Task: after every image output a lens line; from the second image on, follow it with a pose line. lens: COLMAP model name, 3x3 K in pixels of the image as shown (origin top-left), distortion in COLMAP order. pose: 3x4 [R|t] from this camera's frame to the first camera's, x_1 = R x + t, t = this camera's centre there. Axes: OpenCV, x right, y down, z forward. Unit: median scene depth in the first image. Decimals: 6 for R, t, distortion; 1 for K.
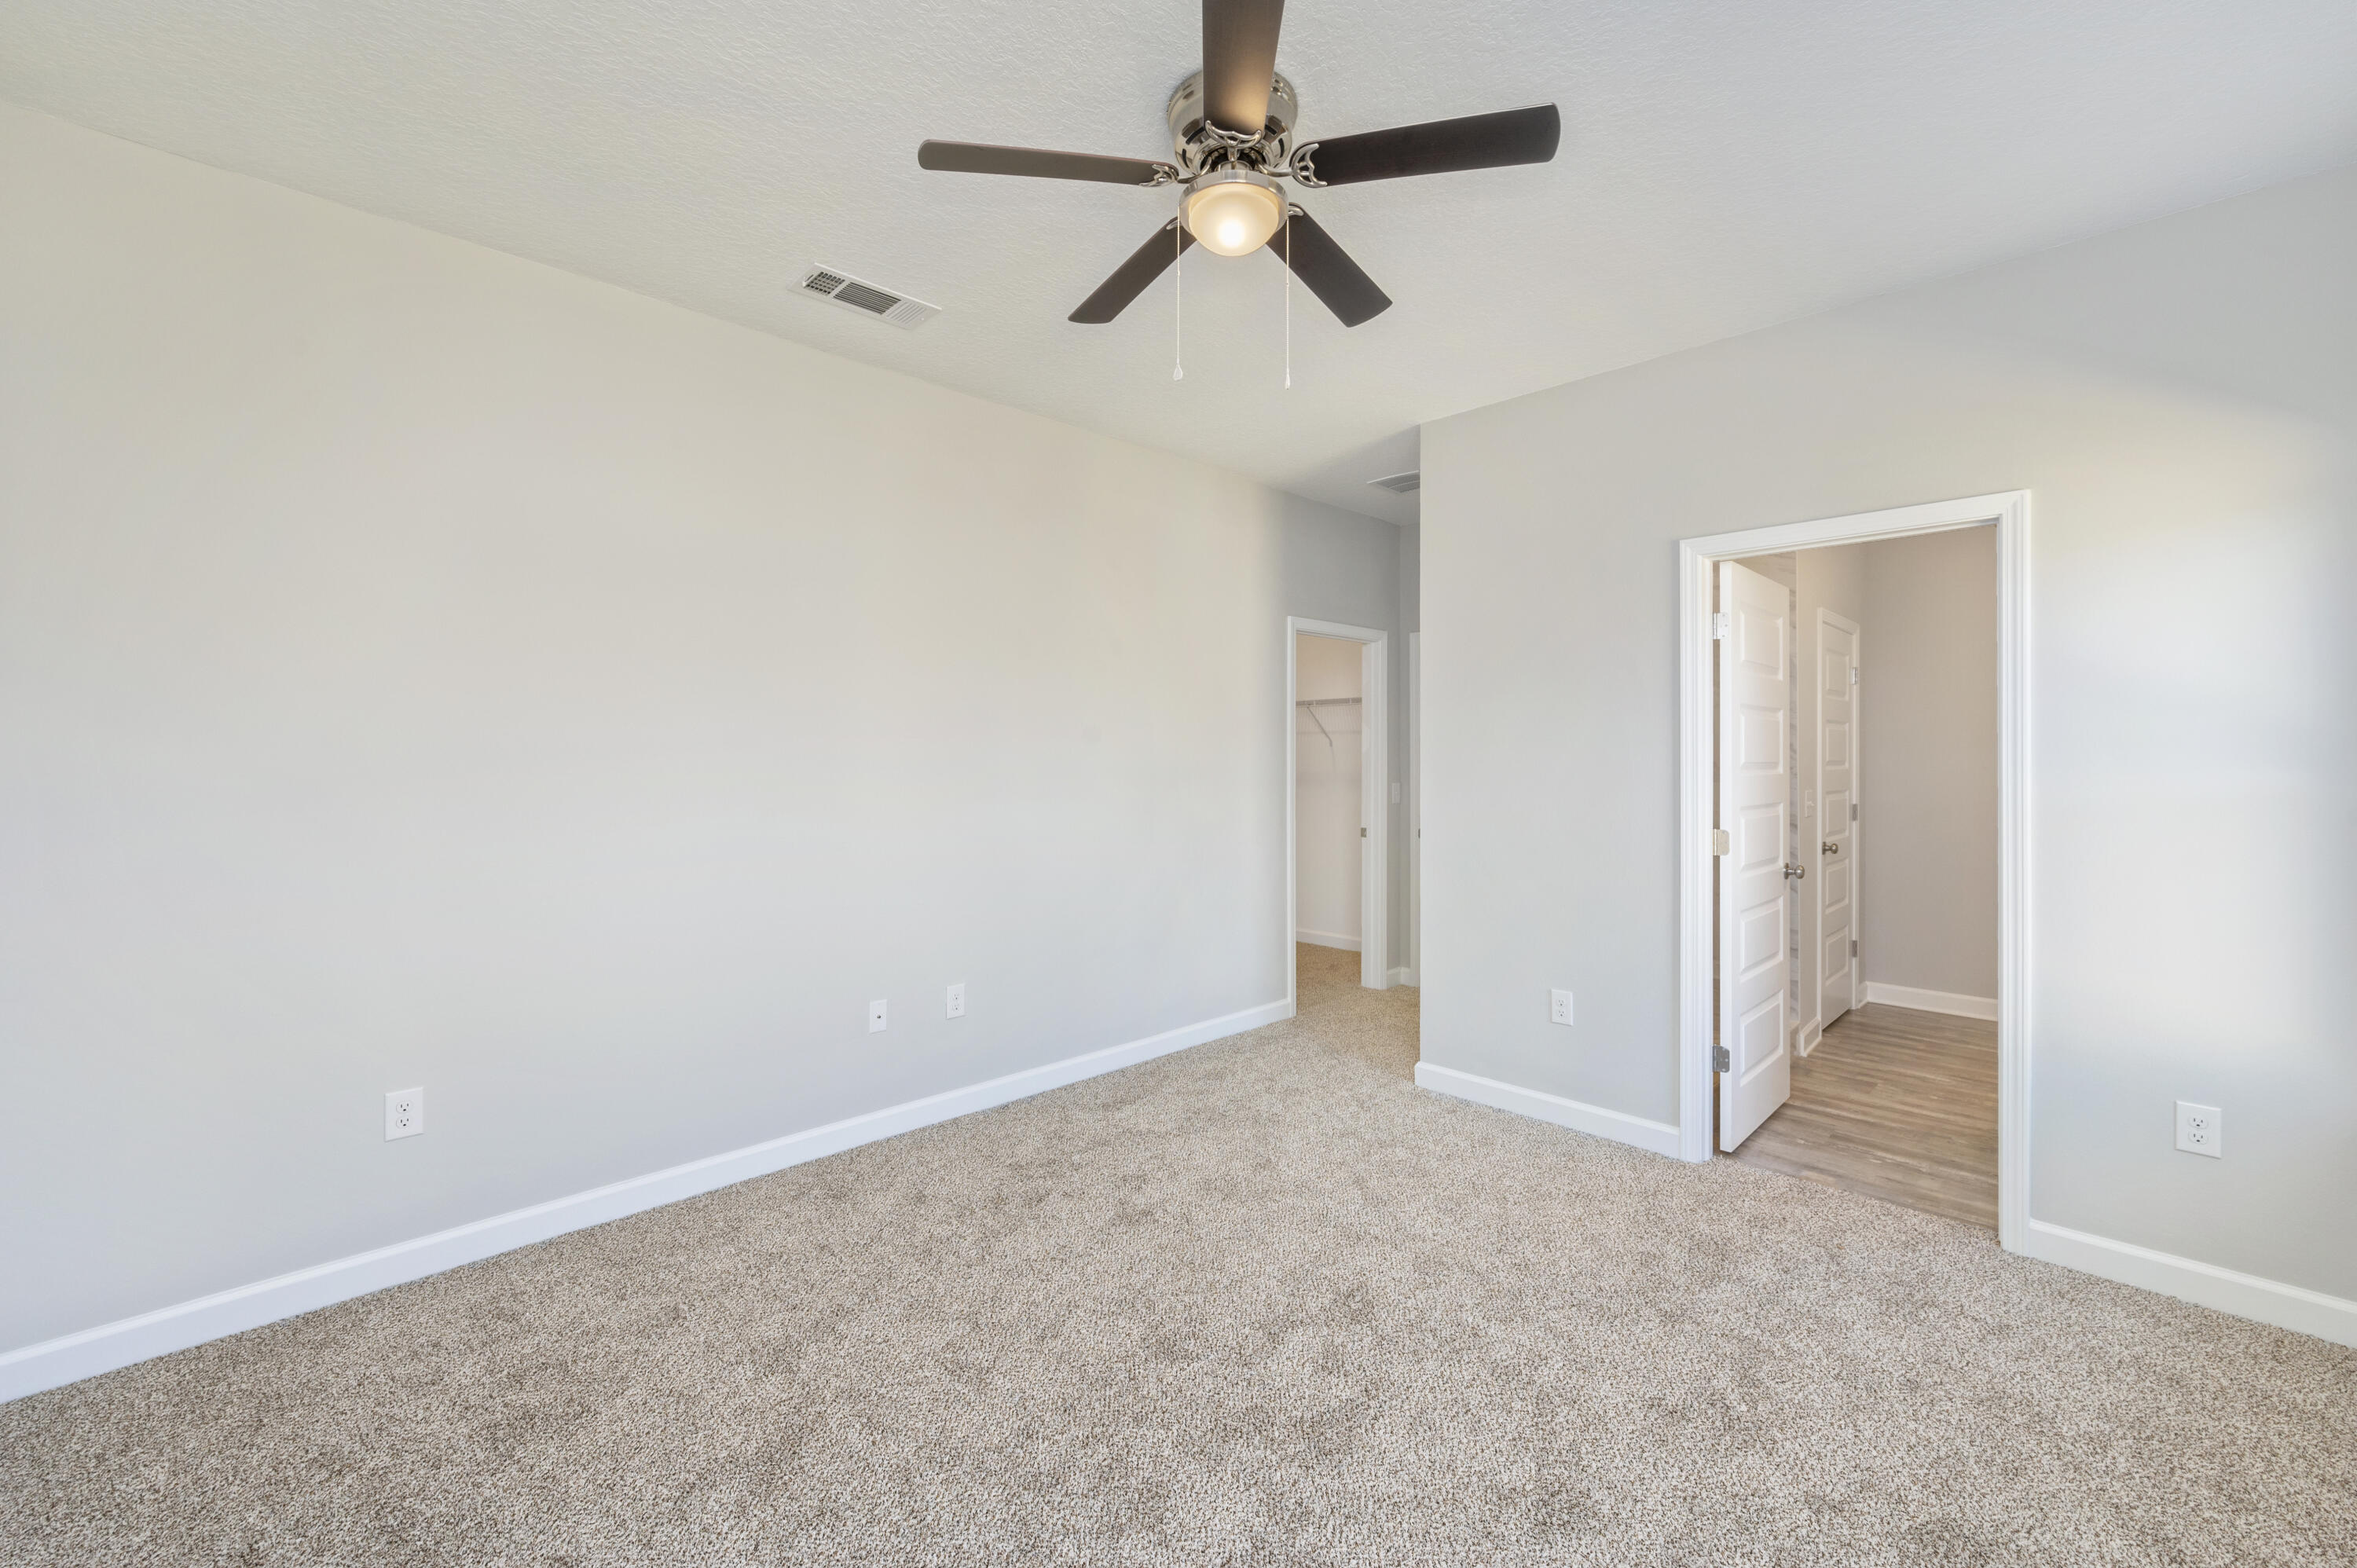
lens RADIAL K [[972.6, 0, 1184.6], [0, 972.6, 765.9], [0, 0, 1]] dist [-0.001121, 0.001036]
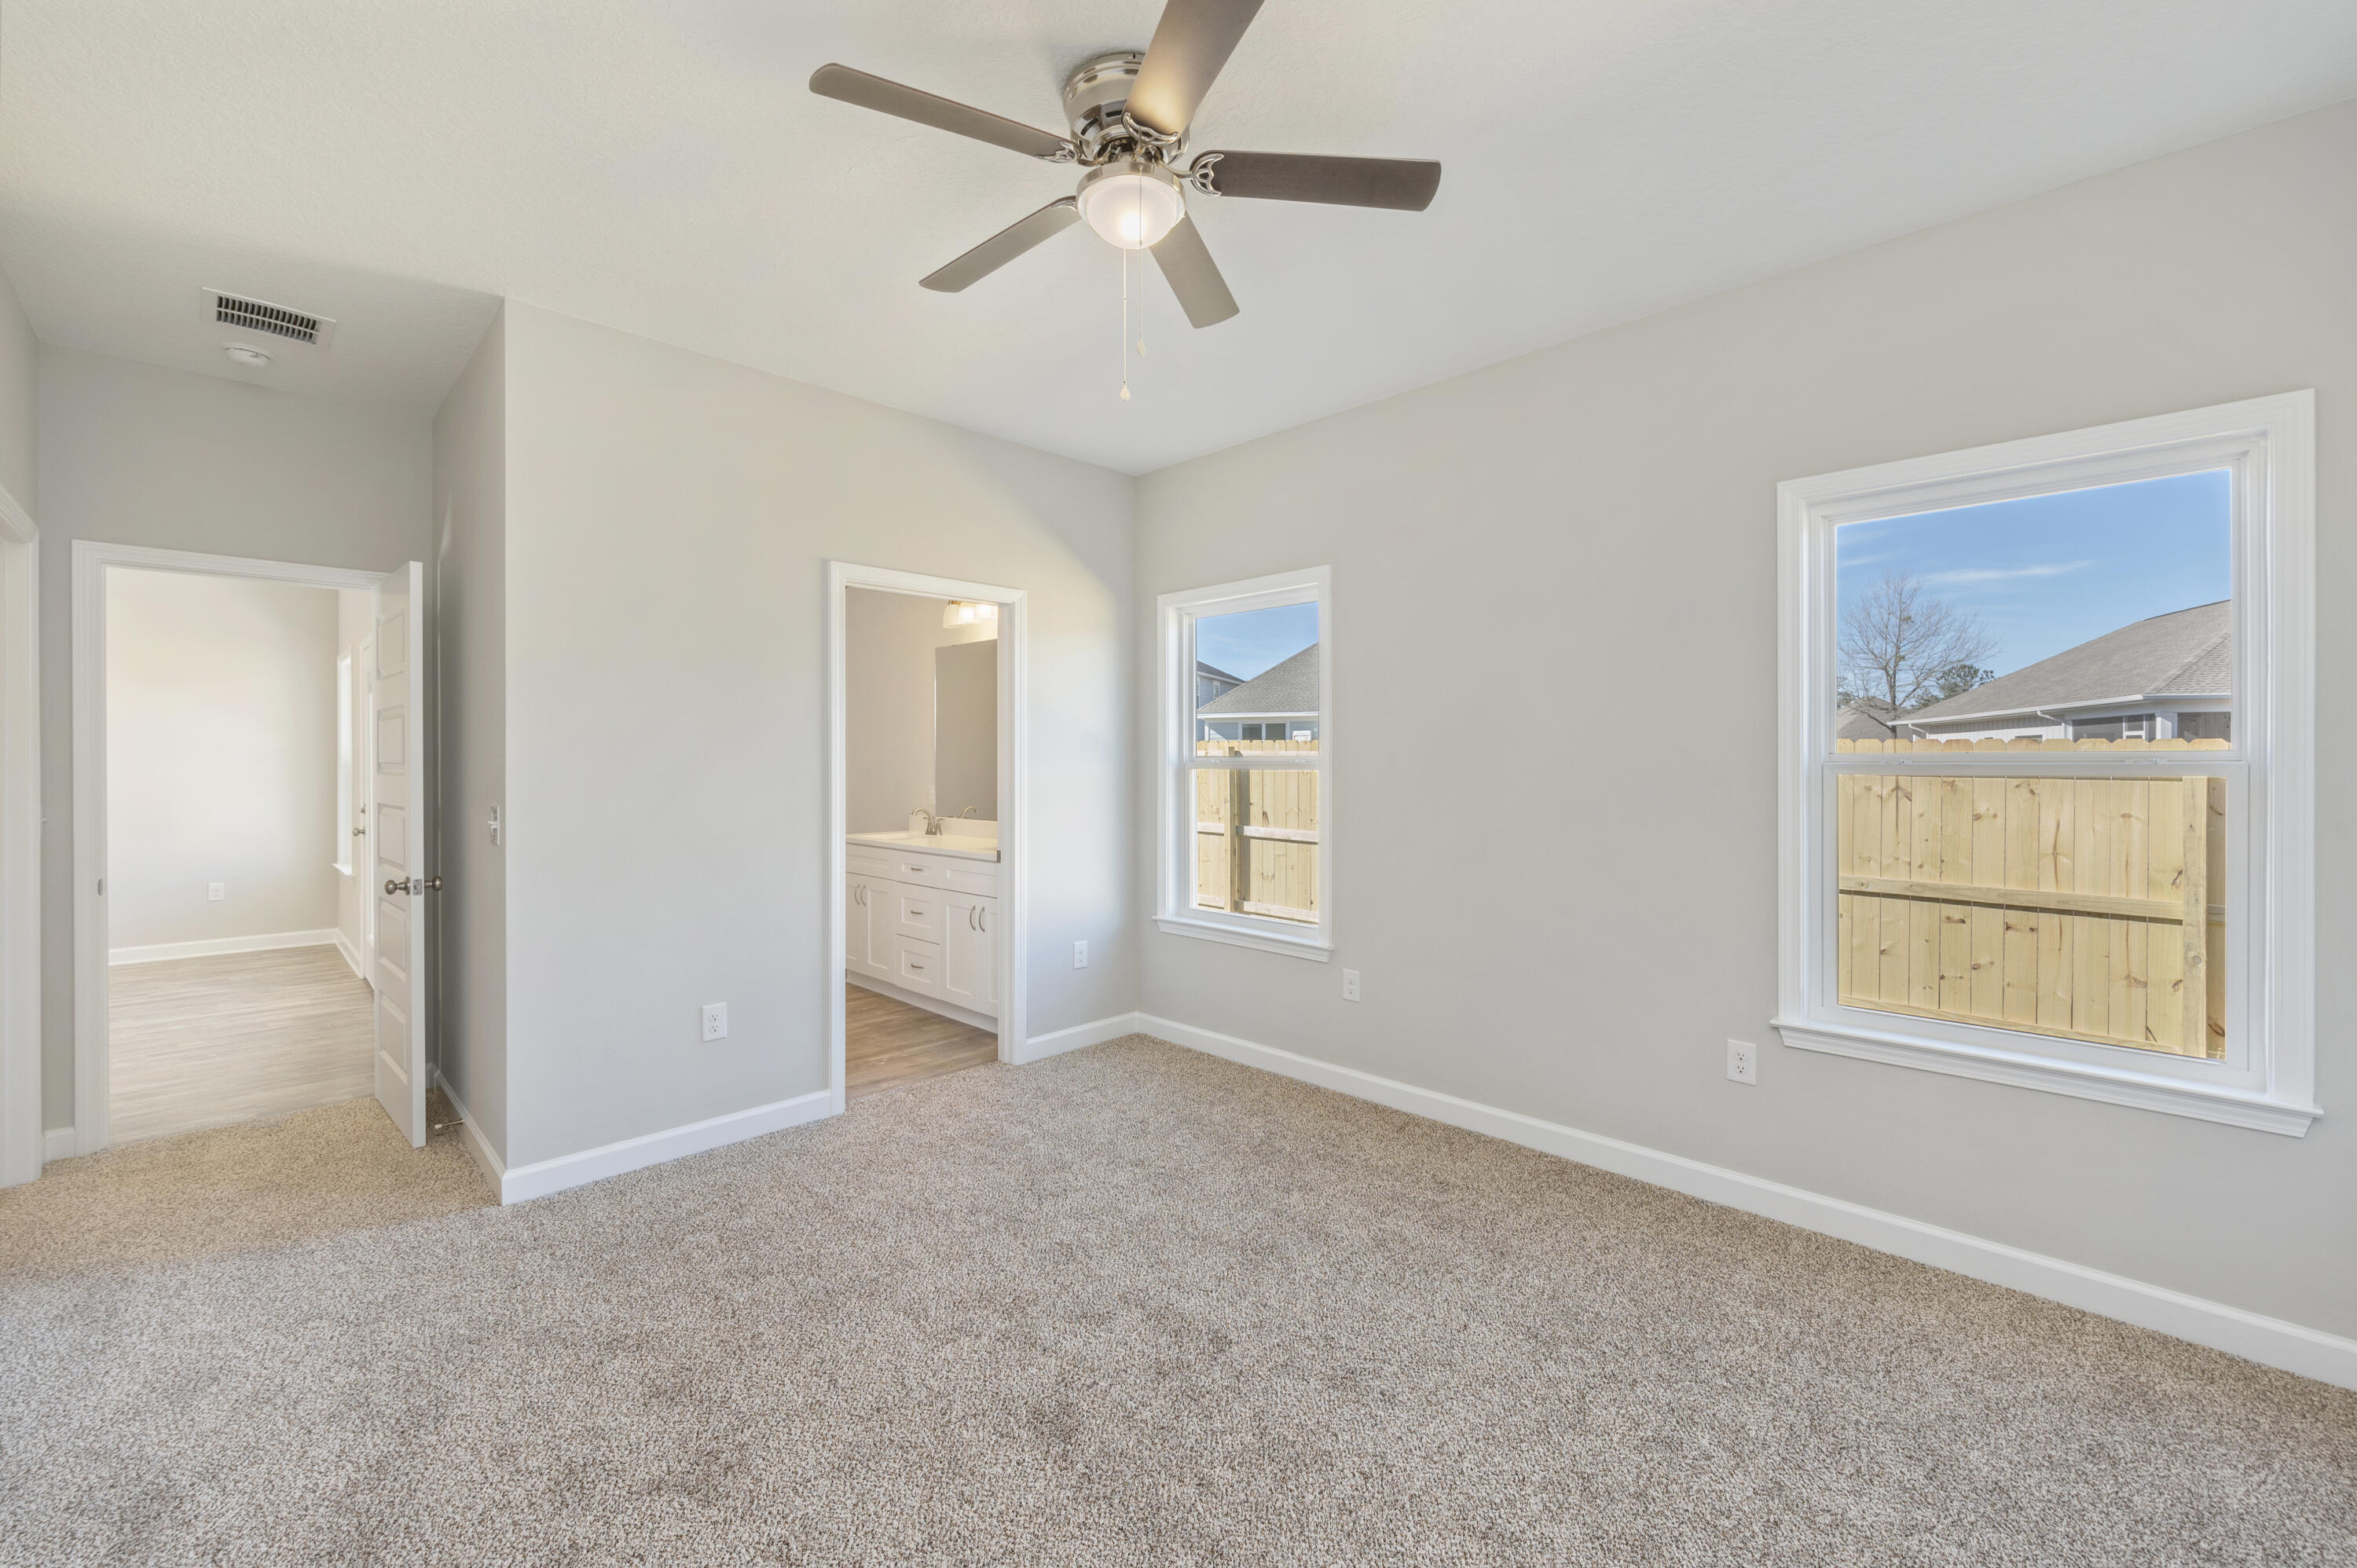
lens RADIAL K [[972.6, 0, 1184.0], [0, 972.6, 777.6], [0, 0, 1]] dist [-0.001121, 0.001036]
pose [[-0.019614, -0.022849, 0.999547, -0.652012], [0.009370, 0.999691, 0.023036, -0.007163], [-0.999764, 0.009818, -0.019394, 0.657206]]
